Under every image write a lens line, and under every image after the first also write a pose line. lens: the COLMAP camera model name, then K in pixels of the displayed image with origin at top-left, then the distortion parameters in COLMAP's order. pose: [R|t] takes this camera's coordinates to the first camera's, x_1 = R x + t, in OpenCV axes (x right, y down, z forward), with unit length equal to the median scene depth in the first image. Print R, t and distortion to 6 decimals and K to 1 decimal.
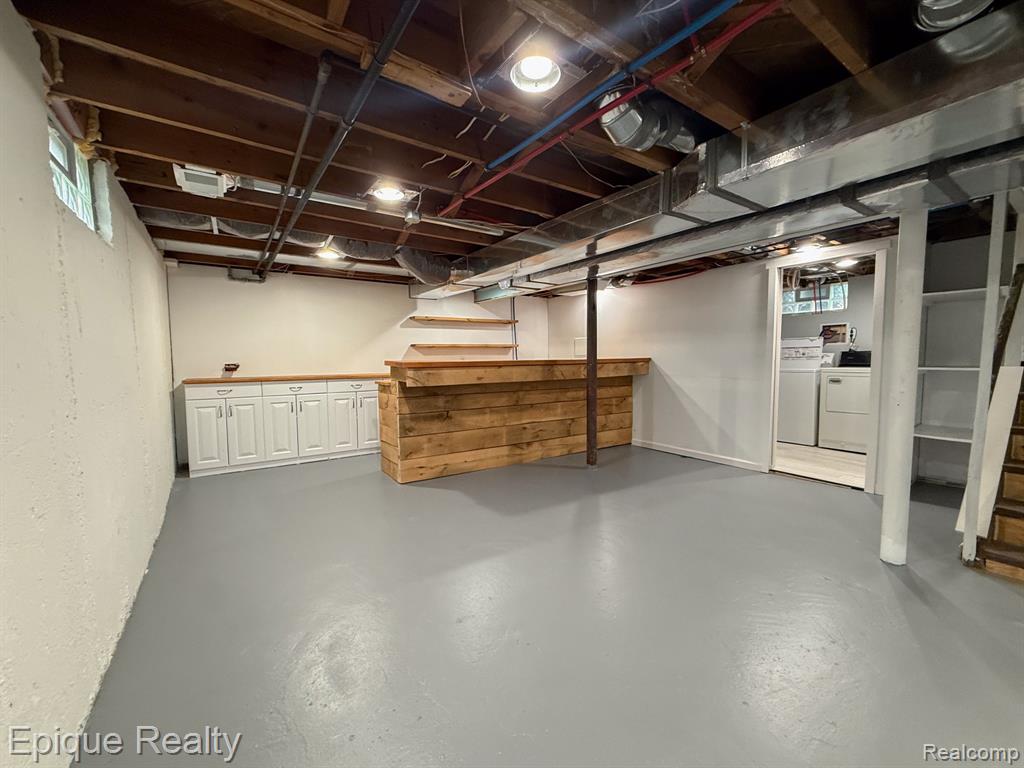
lens RADIAL K [[407.4, 0, 504.3], [0, 407.4, 383.2], [0, 0, 1]] dist [-0.003385, -0.000214]
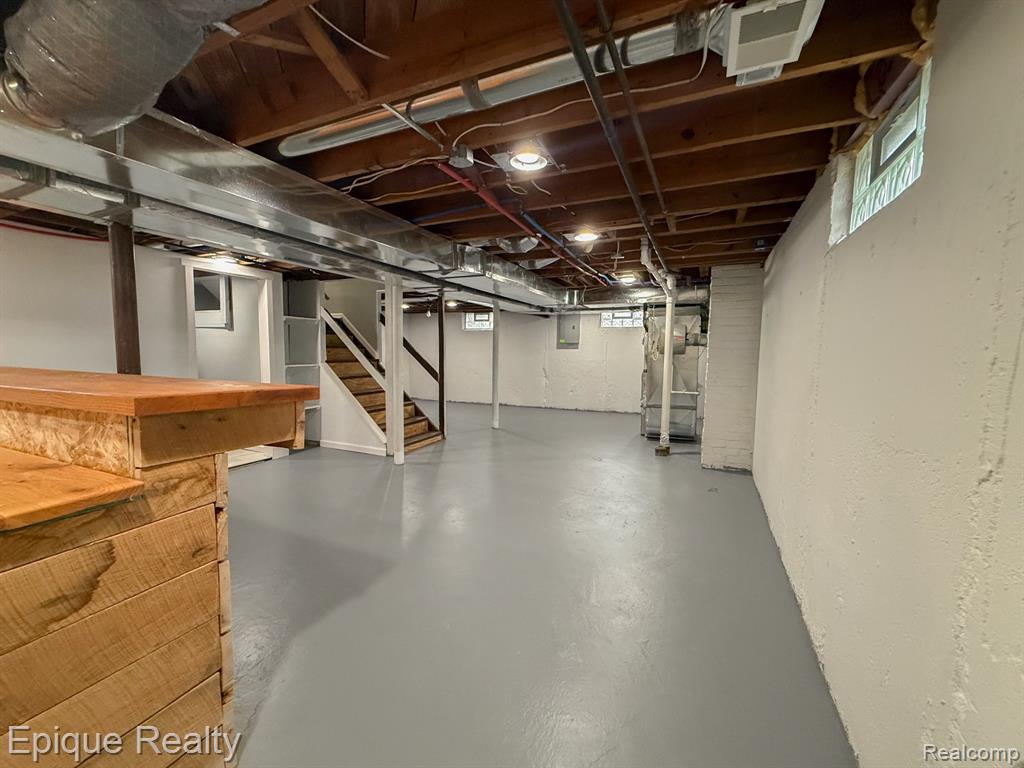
lens RADIAL K [[407.4, 0, 504.3], [0, 407.4, 383.2], [0, 0, 1]] dist [-0.003385, -0.000214]
pose [[-0.527262, -0.070932, 0.846737, -0.592021], [0.041295, 0.993193, 0.108916, -0.085213], [-0.848699, 0.092393, -0.520743, 0.928862]]
